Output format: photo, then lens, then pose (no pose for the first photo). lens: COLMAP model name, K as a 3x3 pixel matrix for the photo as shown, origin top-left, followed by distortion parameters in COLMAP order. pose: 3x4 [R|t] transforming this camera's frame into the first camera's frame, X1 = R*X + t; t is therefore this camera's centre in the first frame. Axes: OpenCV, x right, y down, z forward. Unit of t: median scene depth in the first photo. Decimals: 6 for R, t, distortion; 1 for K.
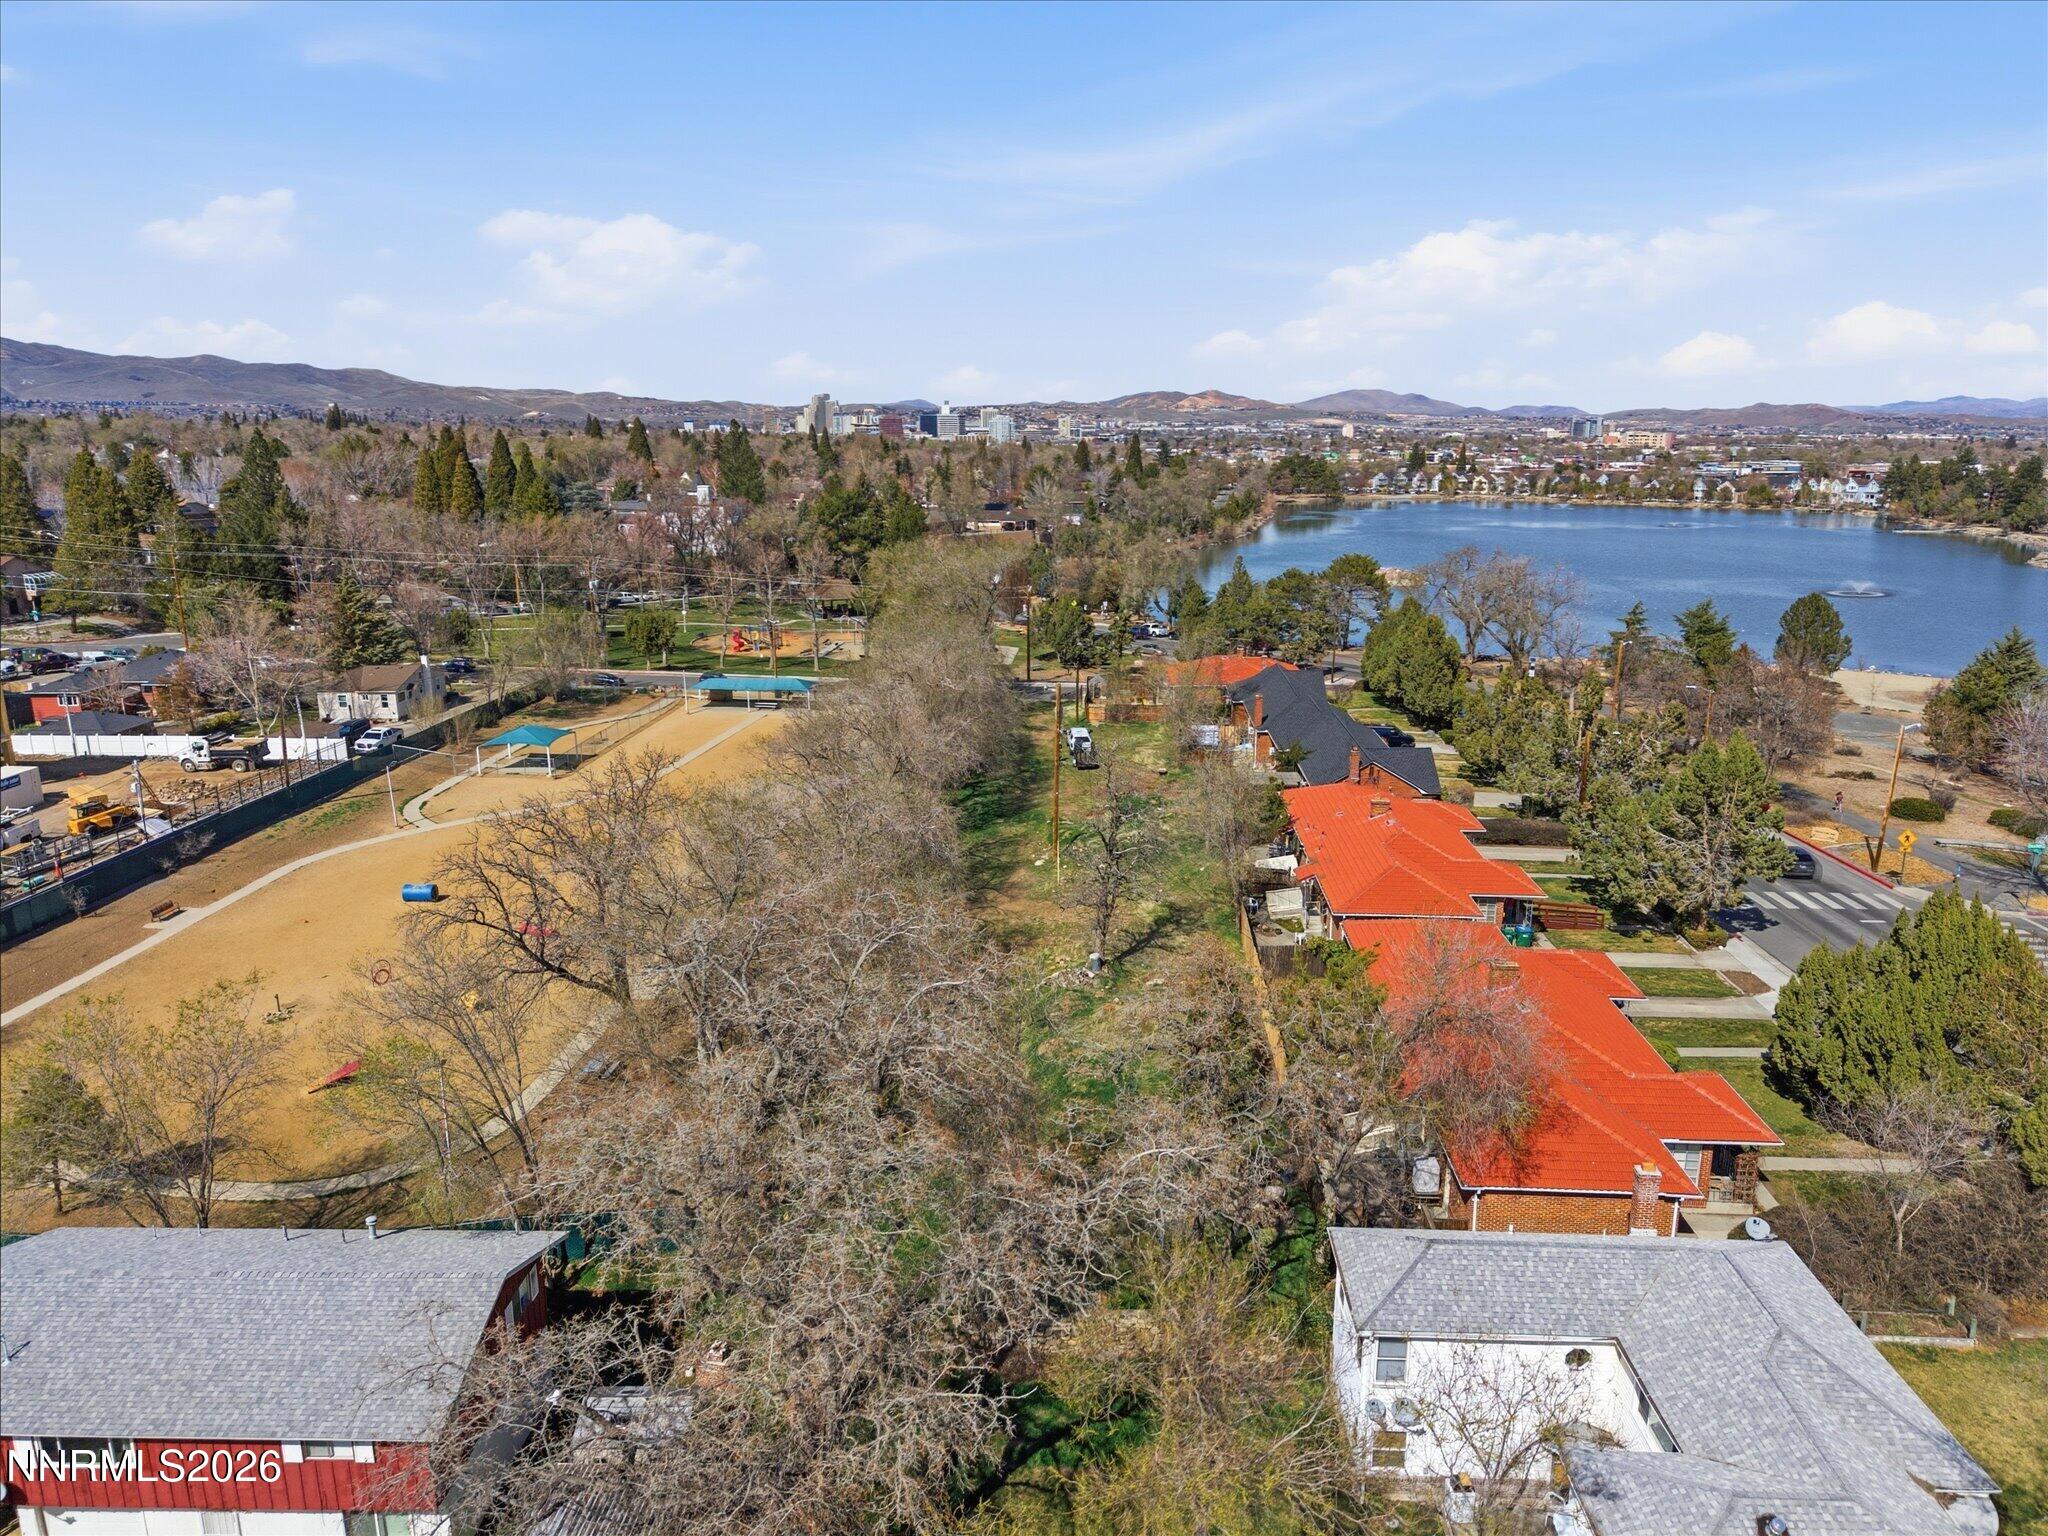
lens RADIAL K [[1364.5, 0, 1032.0], [0, 1364.5, 776.1], [0, 0, 1]] dist [0.022939, -0.023497]
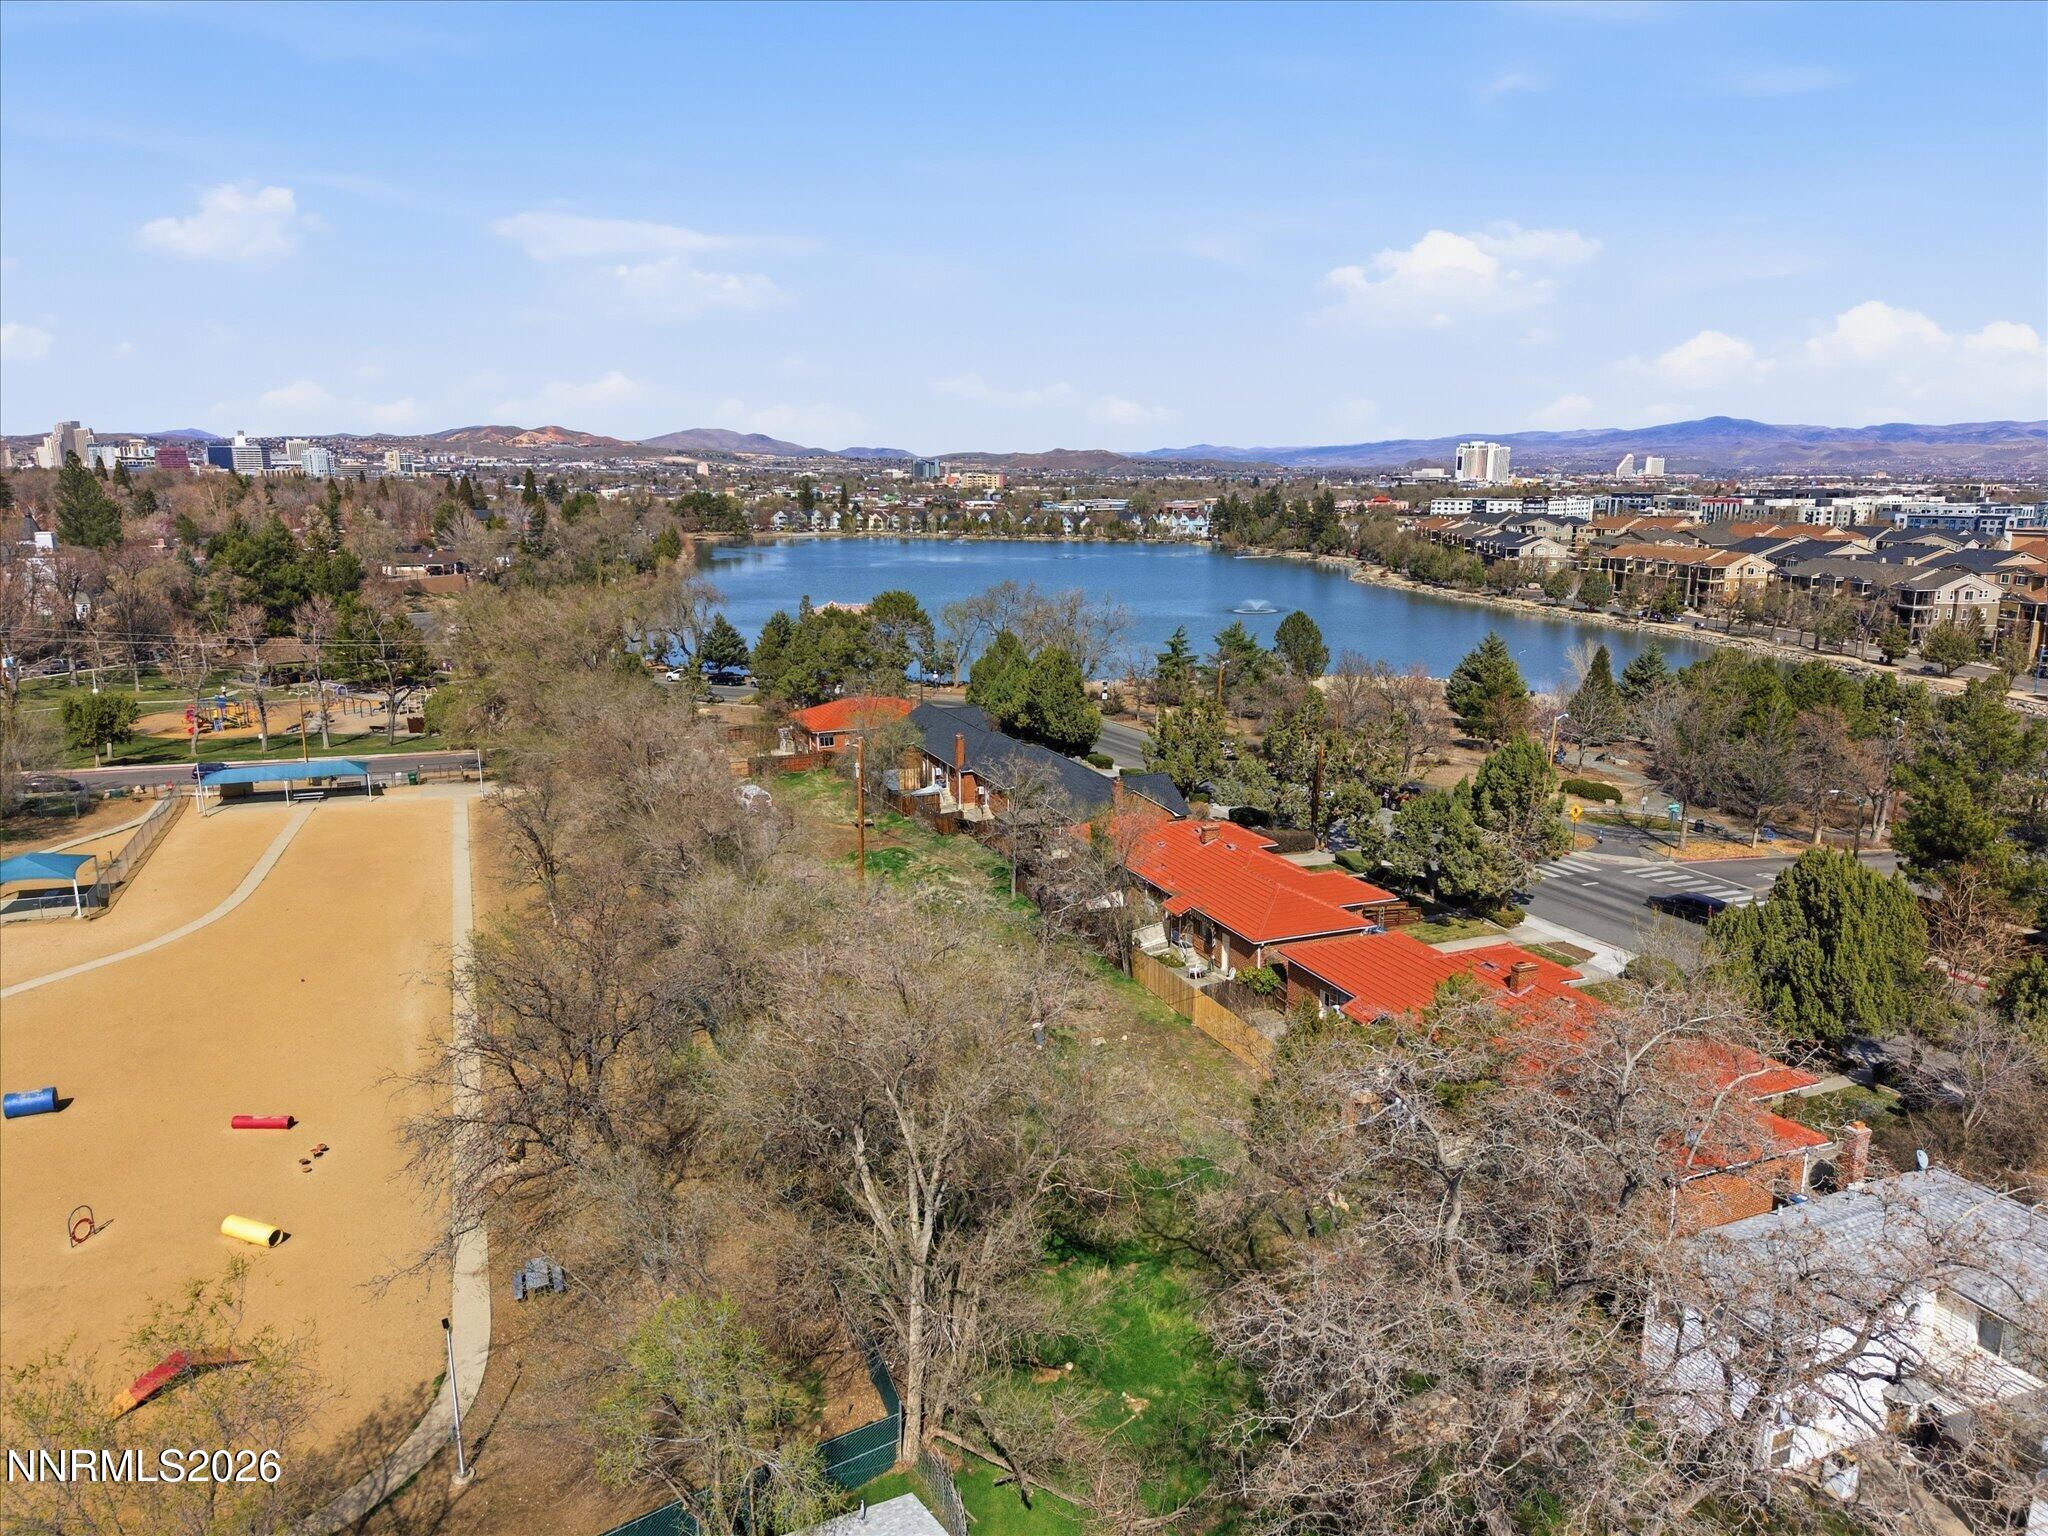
lens RADIAL K [[1364.5, 0, 1039.8], [0, 1364.5, 751.4], [0, 0, 1]] dist [0.022939, -0.023497]
pose [[0.894551, -0.084194, 0.438965, -0.128252], [0.103389, 0.994441, -0.019957, -0.013370], [-0.434844, 0.063237, 0.898283, 0.055605]]
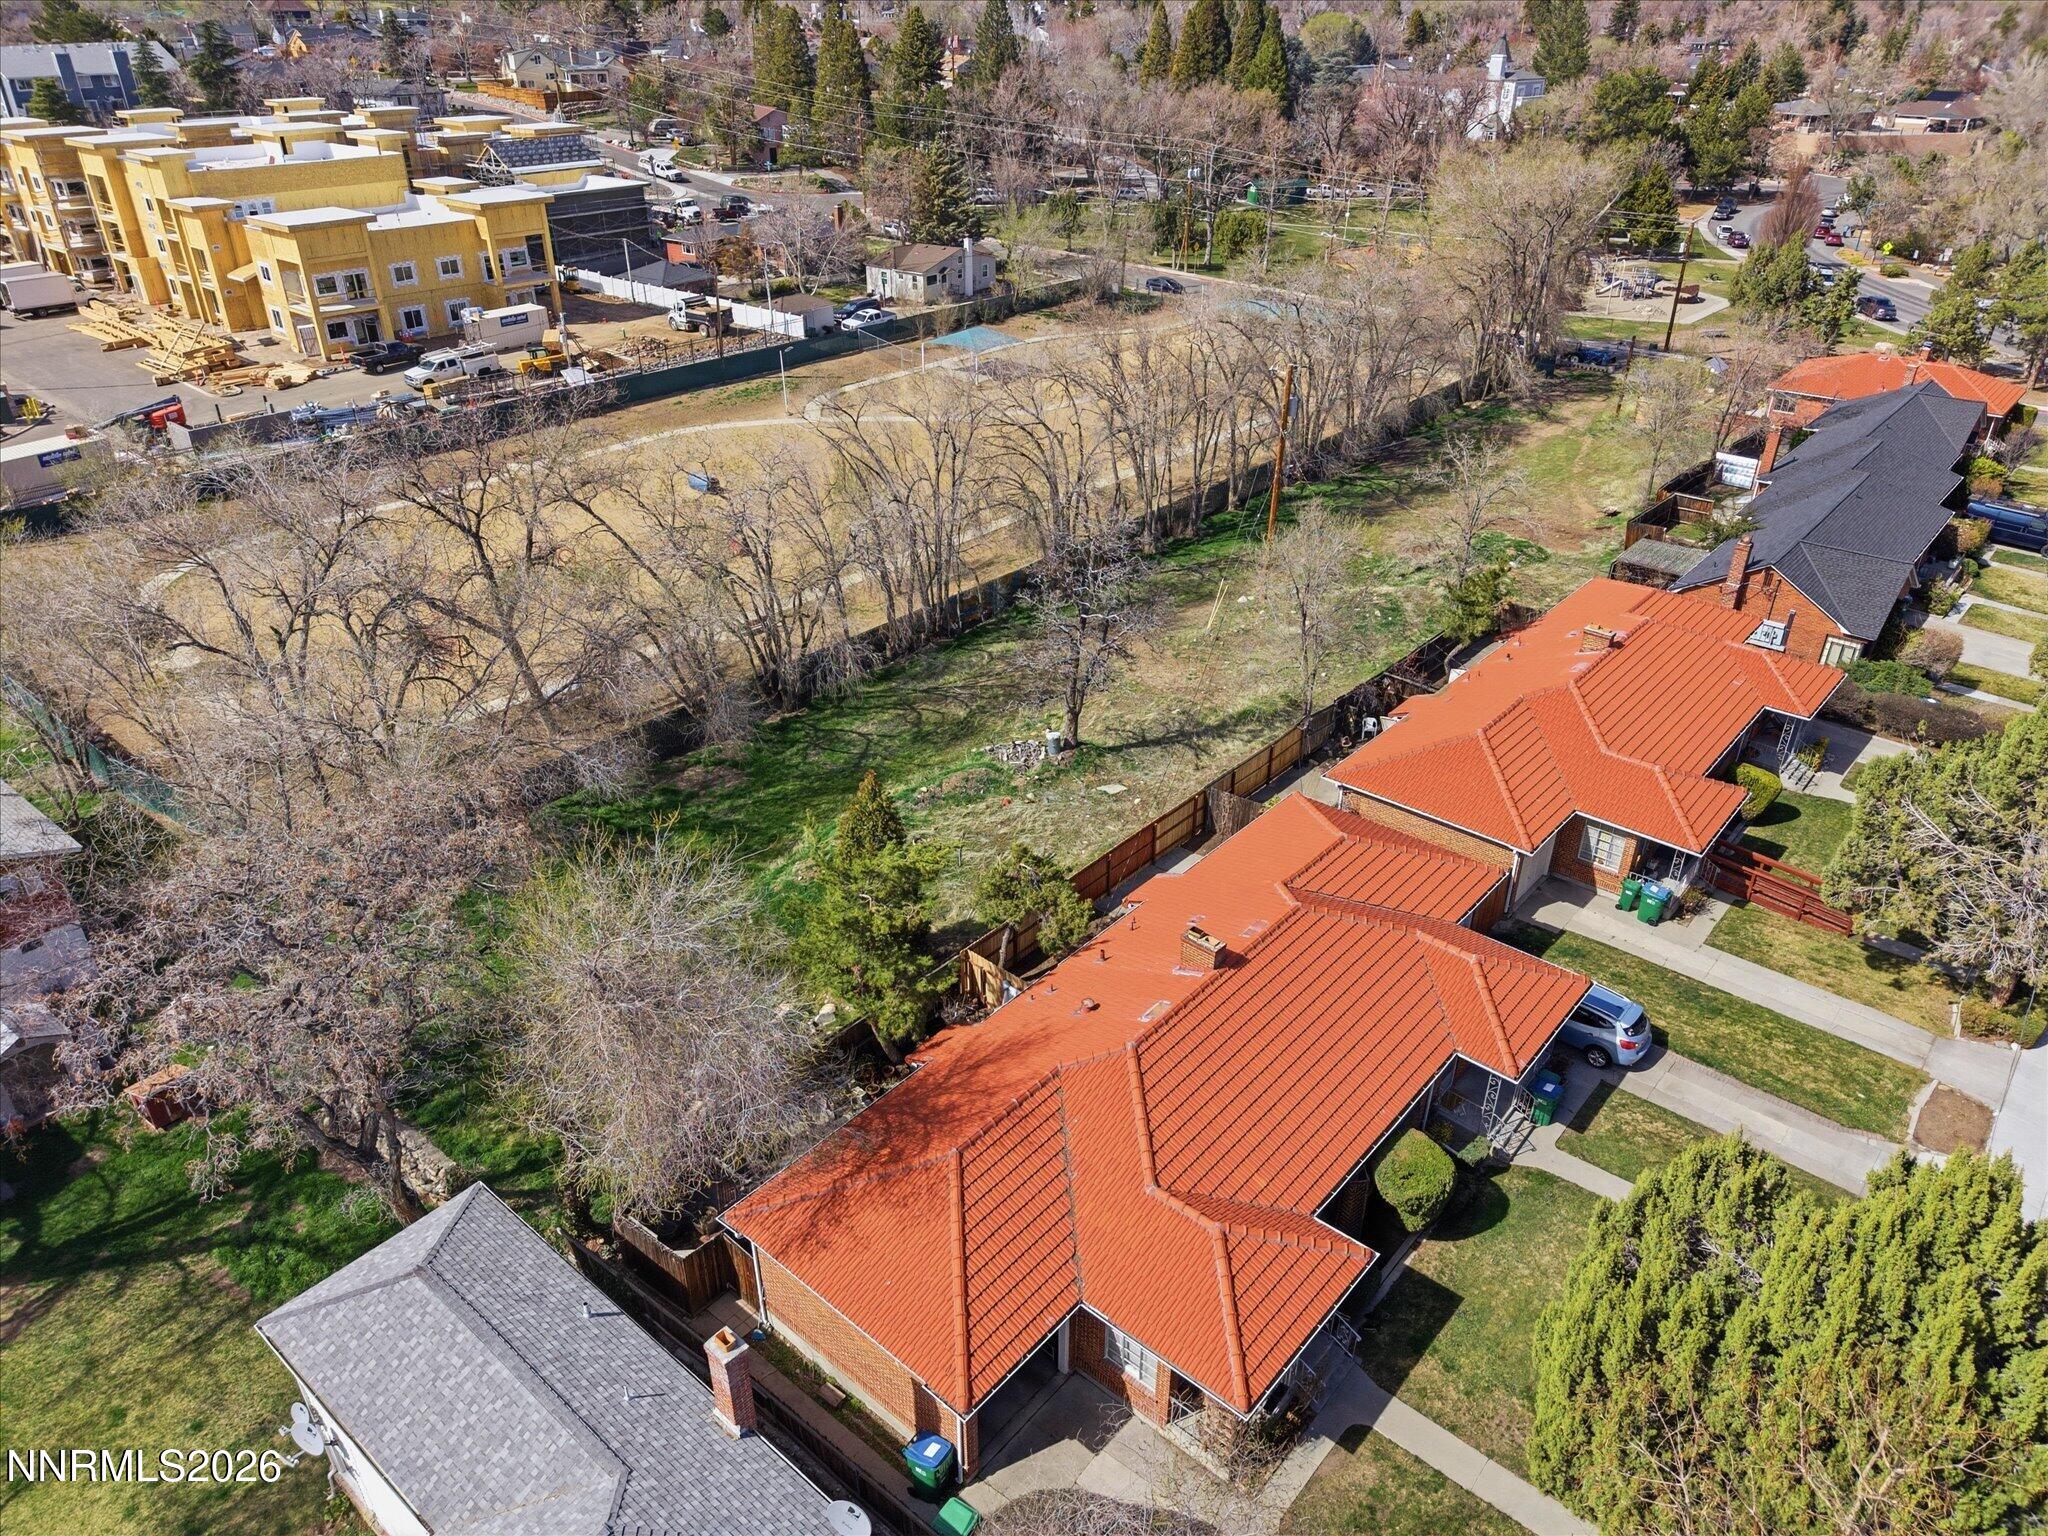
lens RADIAL K [[1364.5, 0, 1026.8], [0, 1364.5, 775.4], [0, 0, 1]] dist [0.022939, -0.023497]
pose [[0.794227, 0.306439, -0.524689, 0.167853], [-0.150619, 0.935853, 0.318581, -0.034602], [0.588657, -0.173997, 0.789435, 0.134257]]
